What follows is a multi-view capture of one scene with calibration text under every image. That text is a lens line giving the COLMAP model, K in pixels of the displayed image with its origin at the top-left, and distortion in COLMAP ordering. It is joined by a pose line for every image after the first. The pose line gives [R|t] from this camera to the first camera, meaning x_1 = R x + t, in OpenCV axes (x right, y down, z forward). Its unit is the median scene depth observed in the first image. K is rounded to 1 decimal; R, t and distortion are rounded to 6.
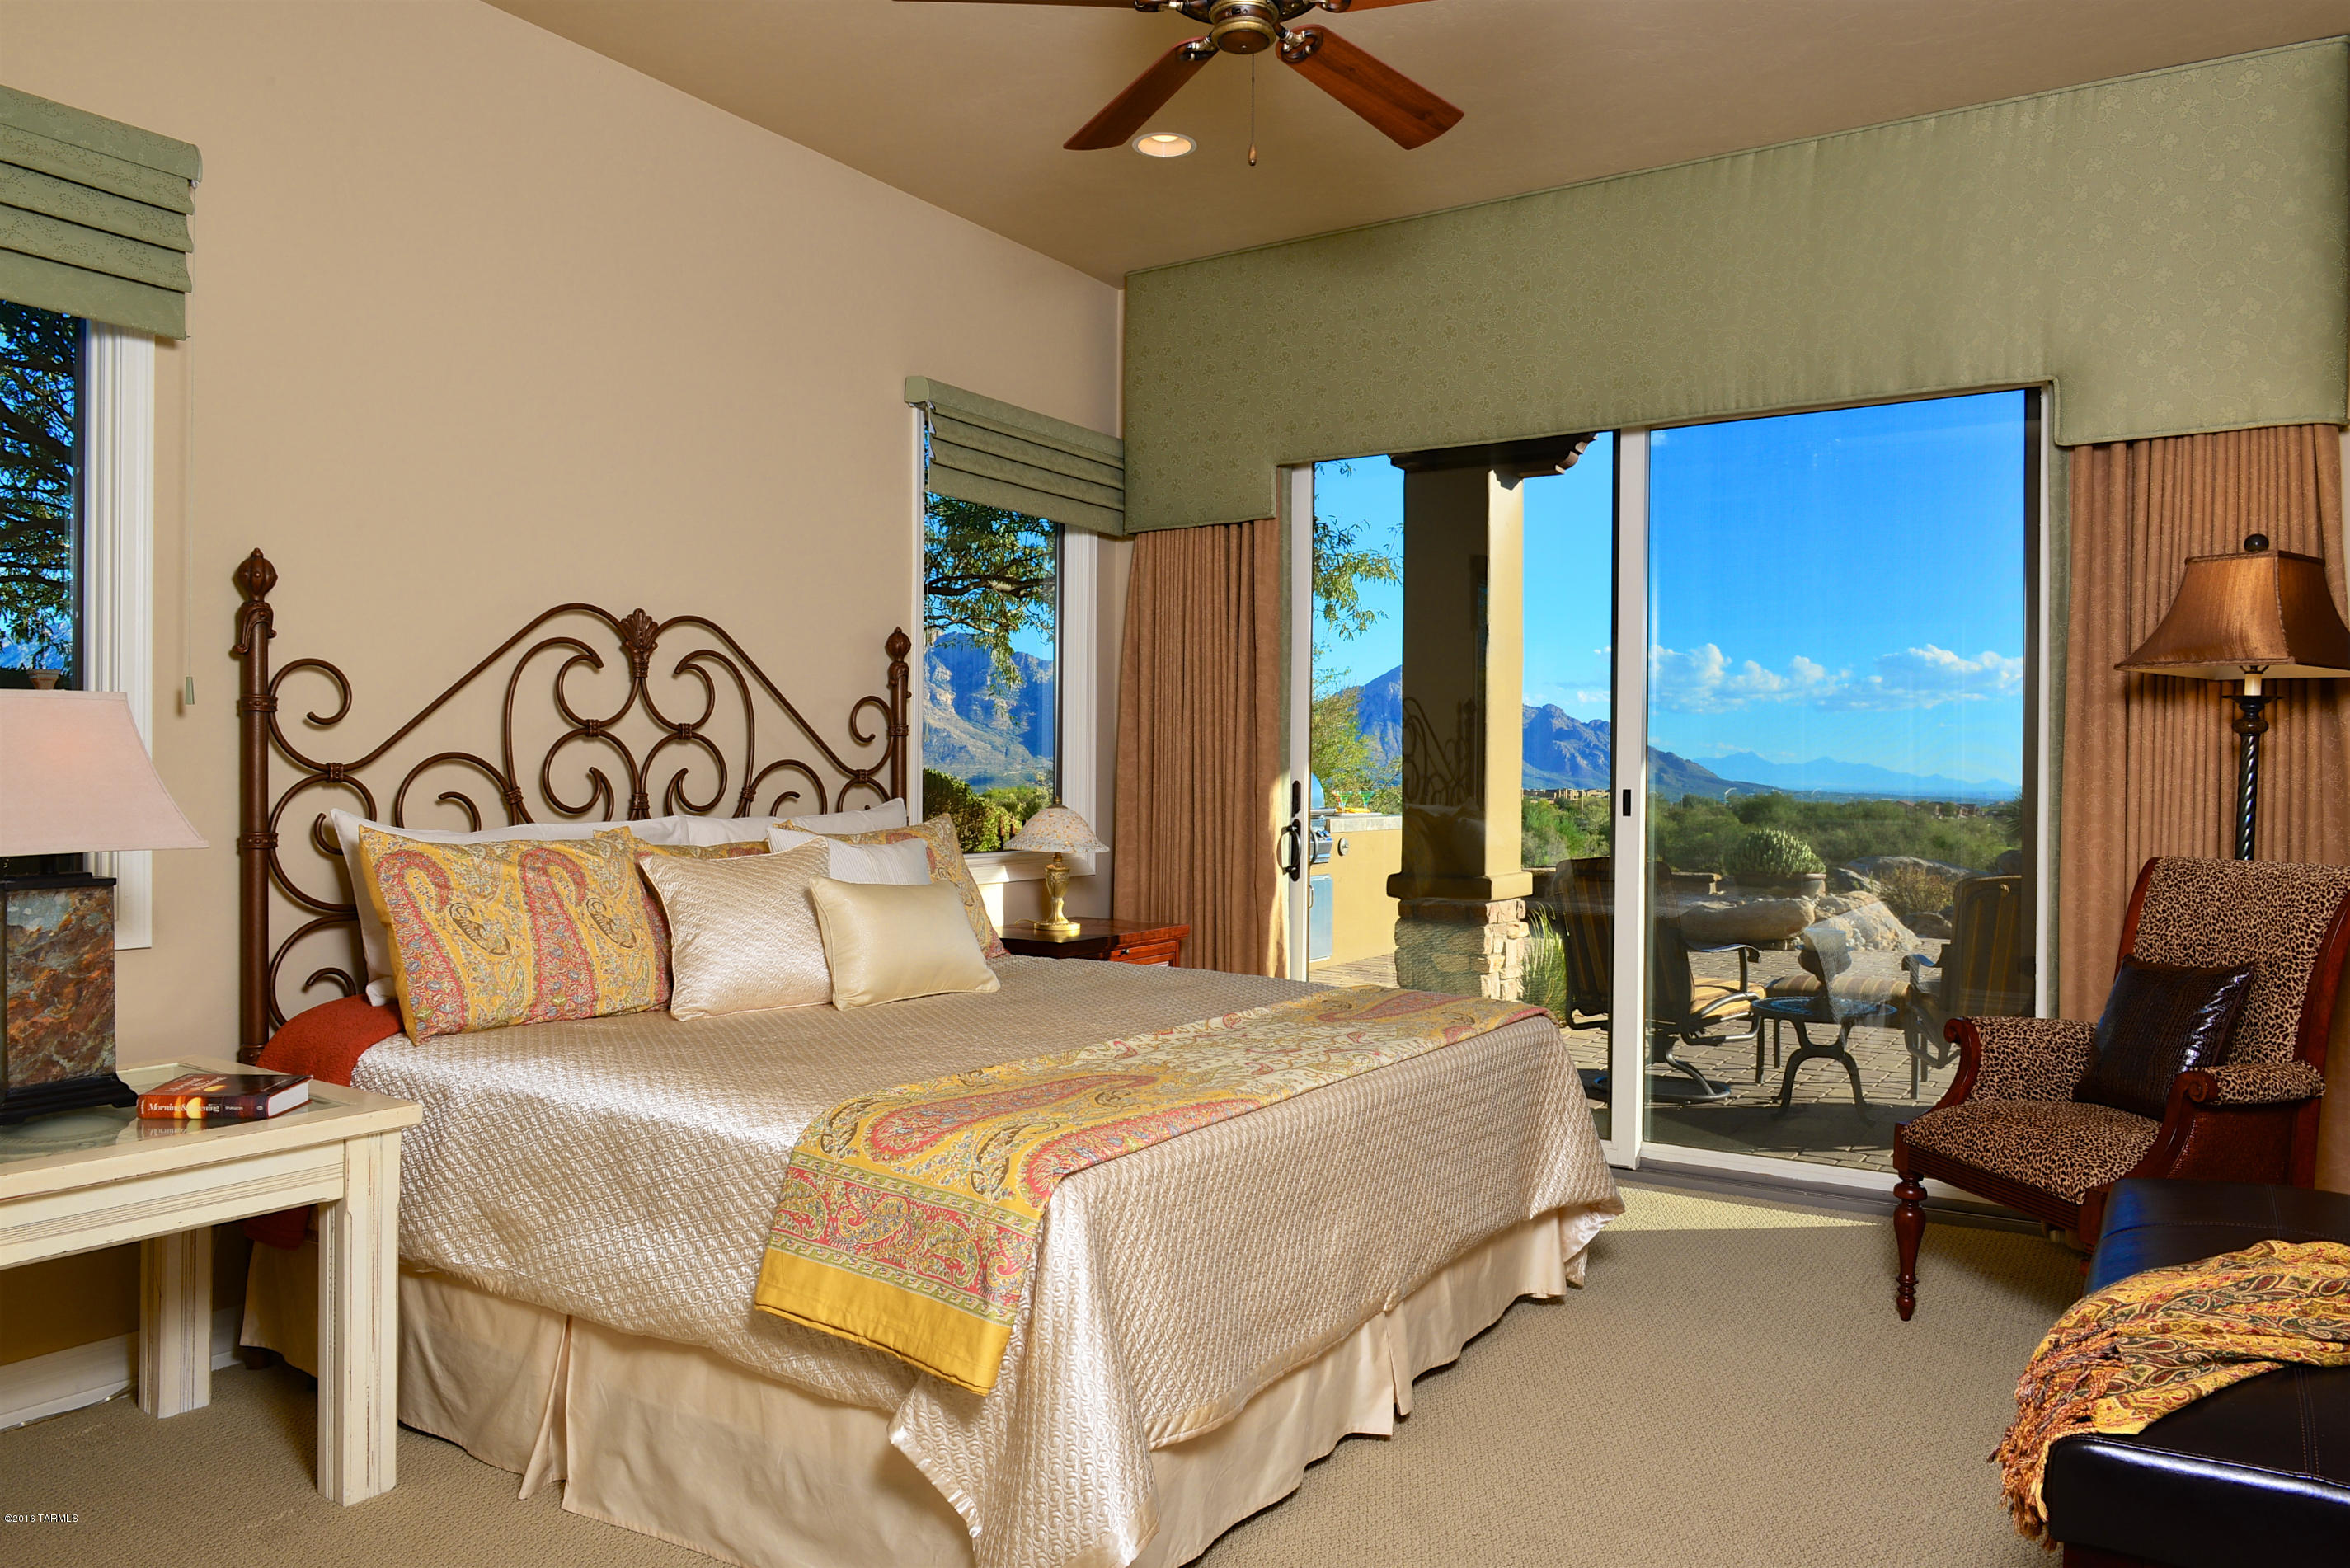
lens RADIAL K [[1651.3, 0, 1176.9], [0, 1651.3, 776.6], [0, 0, 1]] dist [-0.004759, -0.010239]
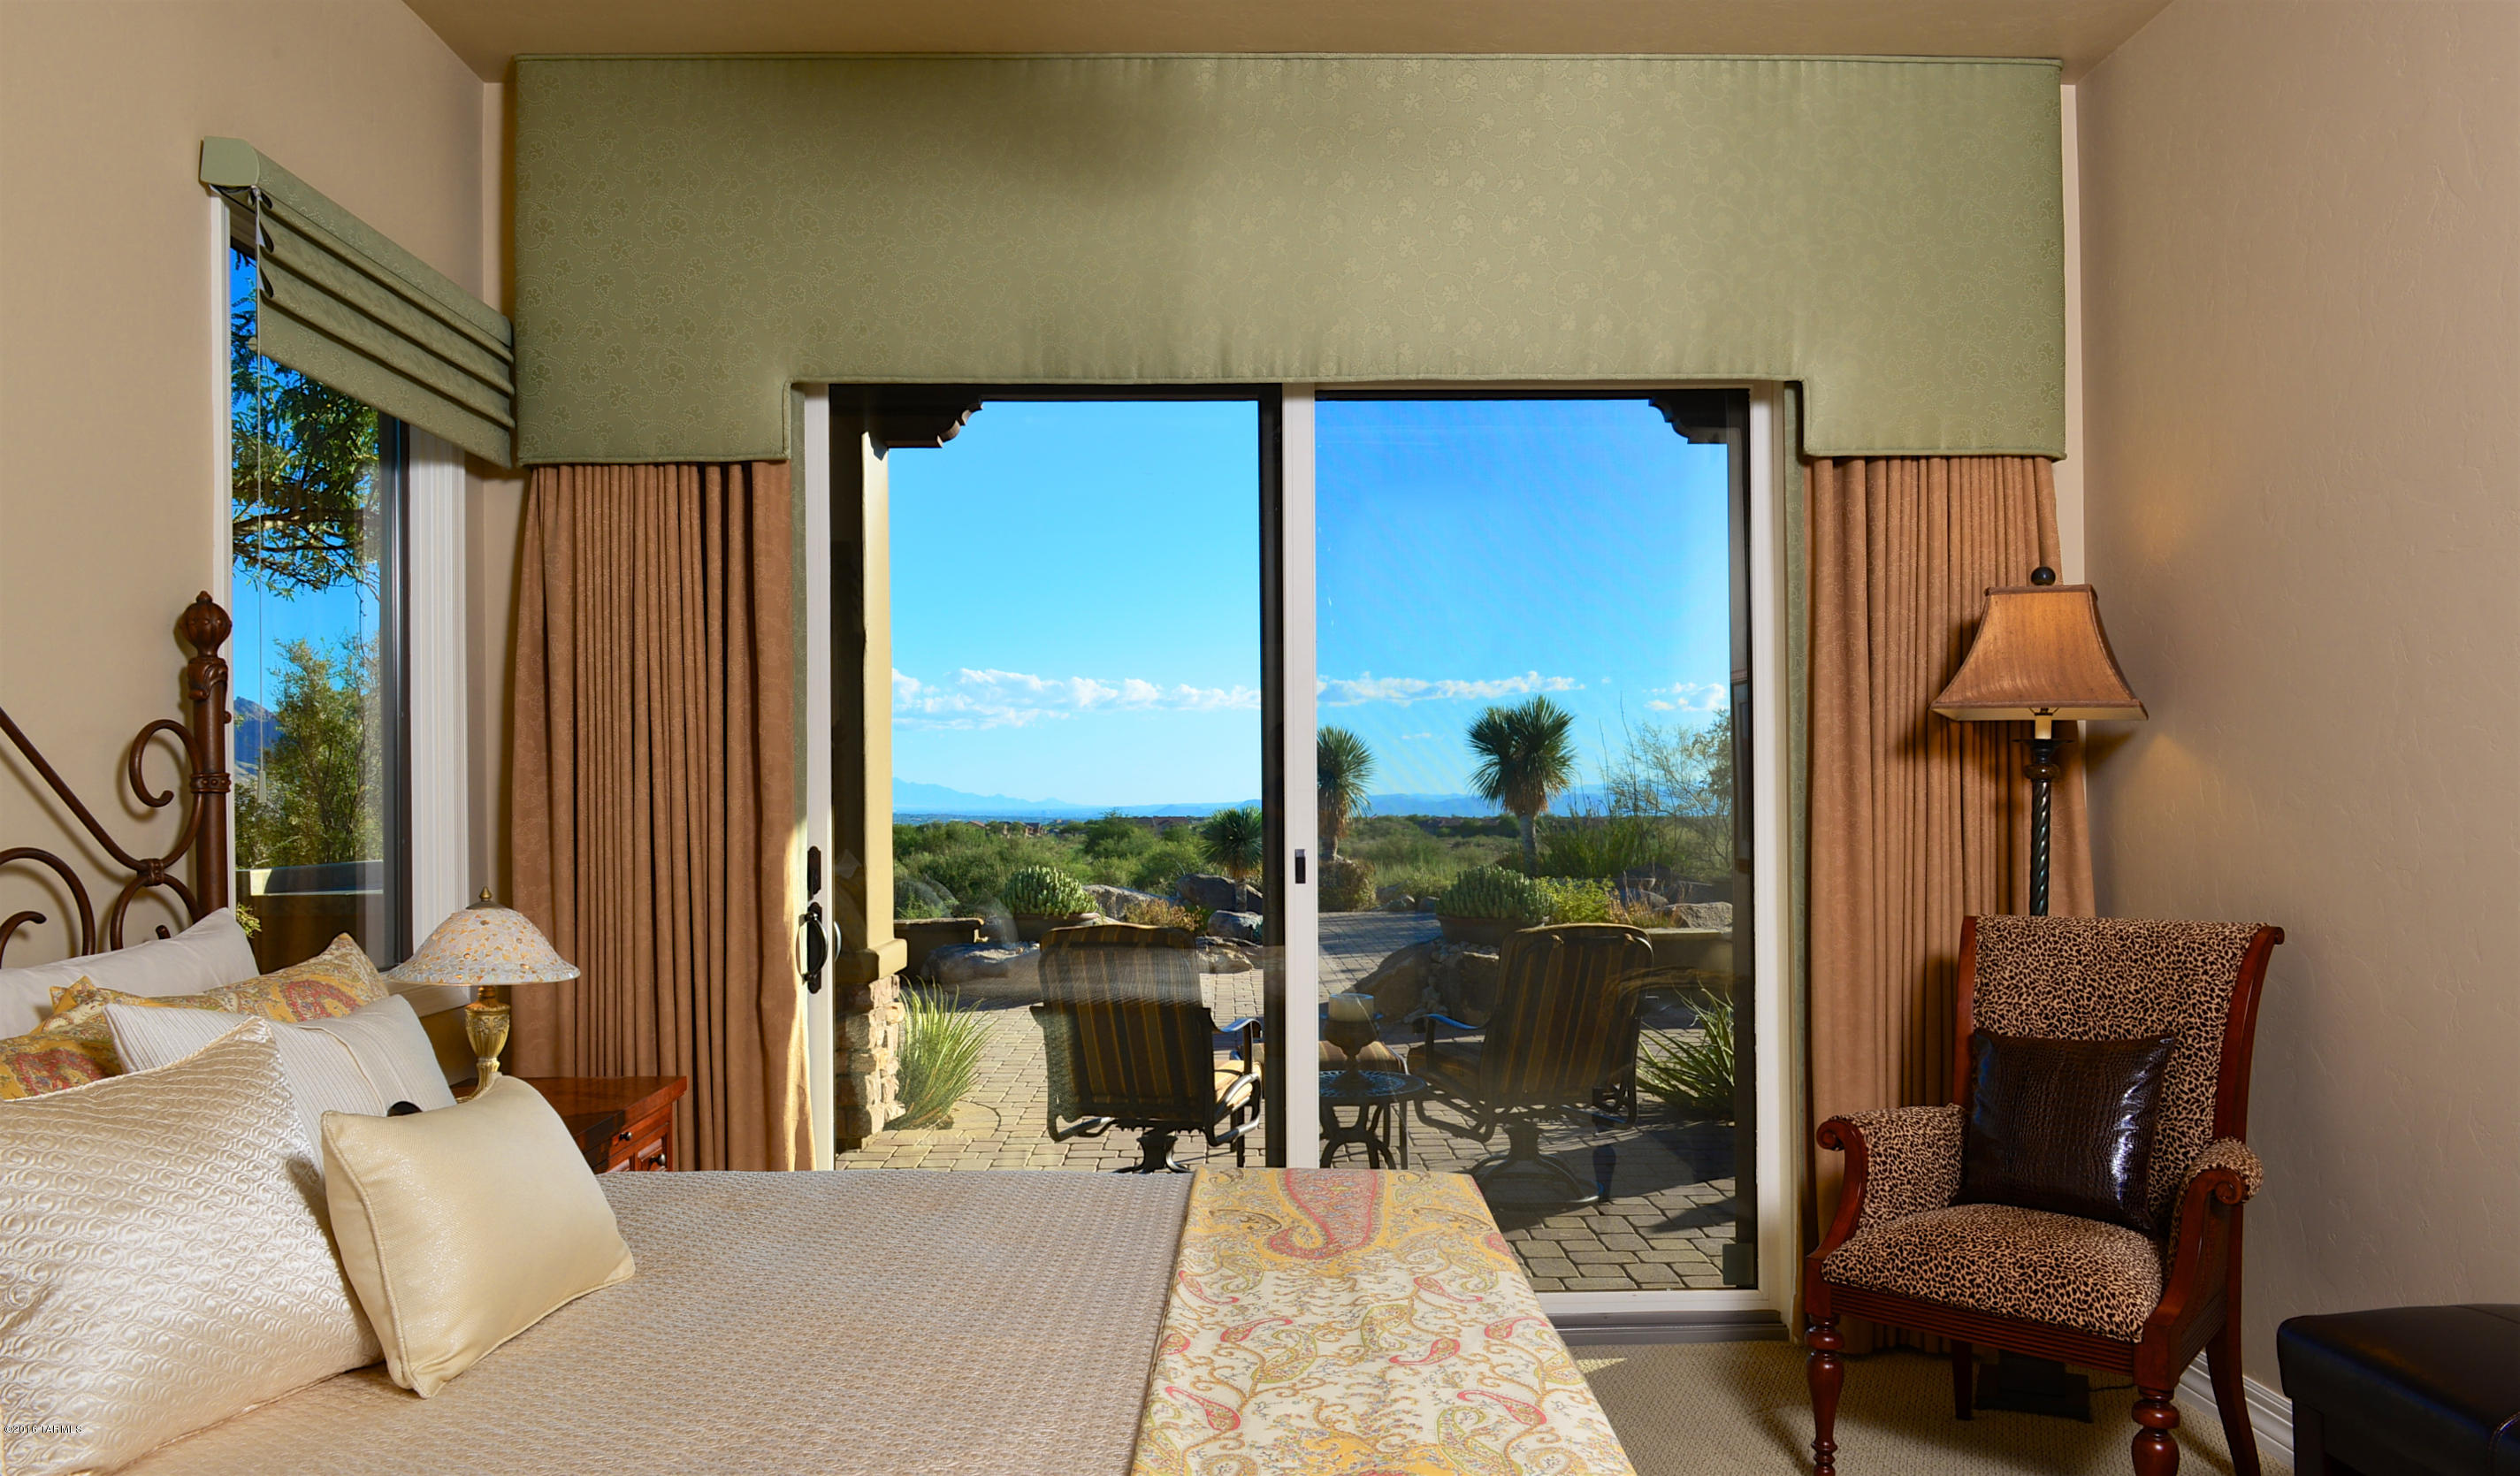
lens RADIAL K [[1754.0, 0, 1252.0], [0, 1754.0, 778.5], [0, 0, 1]] dist [0.051347, -0.097089]
pose [[0.818909, -0.009357, 0.573847, -0.199651], [0.015137, 0.999871, -0.005297, -0.019246], [-0.573724, 0.013024, 0.818945, 0.295431]]
